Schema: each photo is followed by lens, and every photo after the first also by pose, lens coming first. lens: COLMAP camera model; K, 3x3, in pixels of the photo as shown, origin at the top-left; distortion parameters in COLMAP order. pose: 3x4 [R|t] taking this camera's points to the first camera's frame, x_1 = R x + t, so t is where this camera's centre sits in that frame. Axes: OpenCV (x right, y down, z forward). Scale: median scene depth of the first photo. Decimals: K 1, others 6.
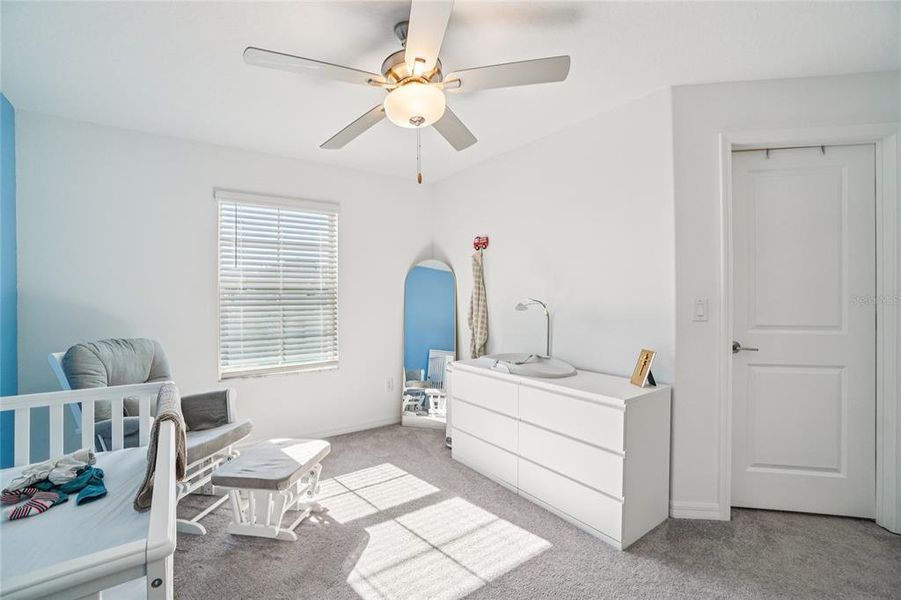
lens RADIAL K [[396.2, 0, 447.6], [0, 396.2, 294.2], [0, 0, 1]] dist [-0.054668, 0.020257]
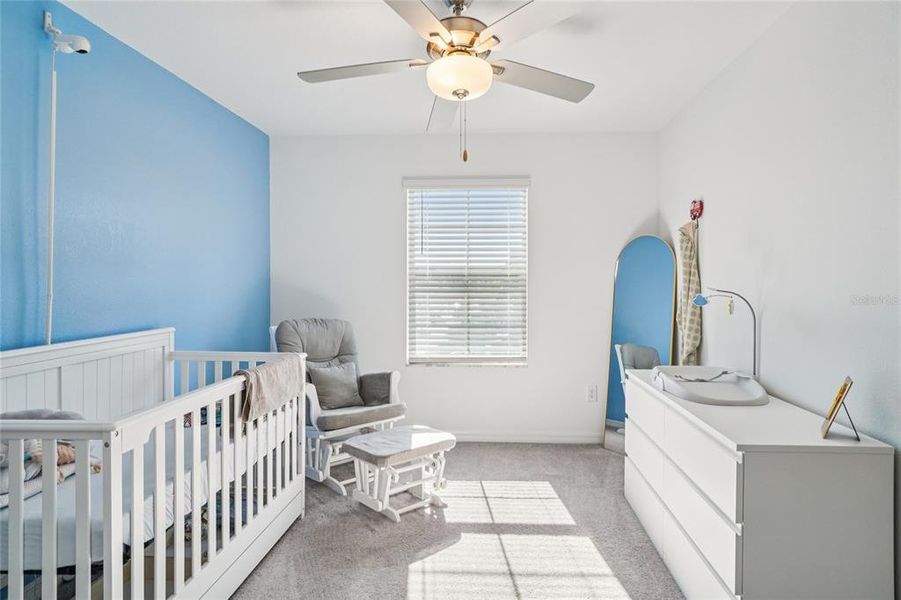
lens RADIAL K [[498.7, 0, 452.3], [0, 498.7, 283.6], [0, 0, 1]] dist [-0.004670, -0.001191]
pose [[0.800112, 0.006759, -0.599812, 0.351801], [-0.004029, 0.999975, 0.005894, -0.000071], [0.599837, -0.002299, 0.800119, 0.024706]]
